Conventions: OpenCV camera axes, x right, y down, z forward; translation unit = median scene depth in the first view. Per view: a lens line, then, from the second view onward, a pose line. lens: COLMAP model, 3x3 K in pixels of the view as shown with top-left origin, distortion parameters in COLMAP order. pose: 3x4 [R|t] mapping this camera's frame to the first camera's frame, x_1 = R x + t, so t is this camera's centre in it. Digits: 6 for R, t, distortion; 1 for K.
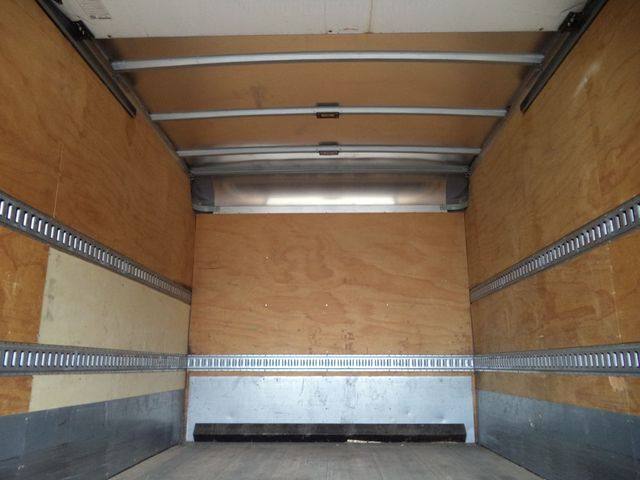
lens RADIAL K [[521.4, 0, 334.1], [0, 521.4, 237.7], [0, 0, 1]] dist [-0.006465, -0.010769]
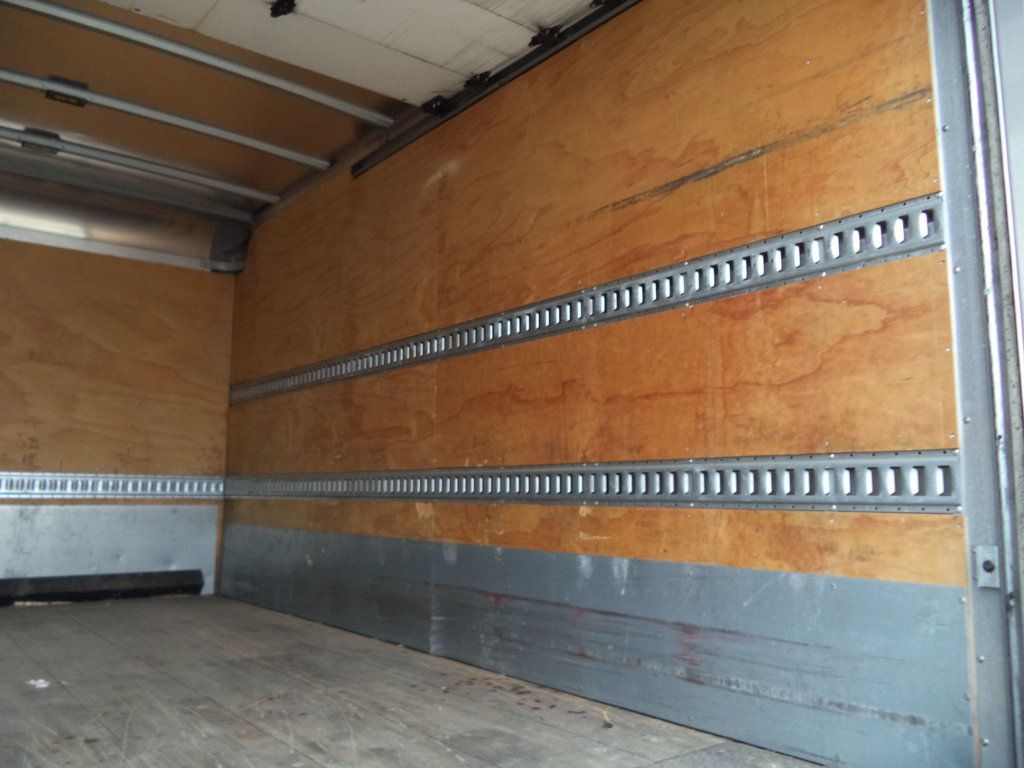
lens RADIAL K [[824.4, 0, 530.7], [0, 824.4, 382.7], [0, 0, 1]] dist [-0.005530, -0.010992]
pose [[0.767553, 0.089741, 0.634672, -0.157742], [-0.157638, 0.986169, 0.051202, -0.031318], [-0.621299, -0.139348, 0.771083, -0.139607]]
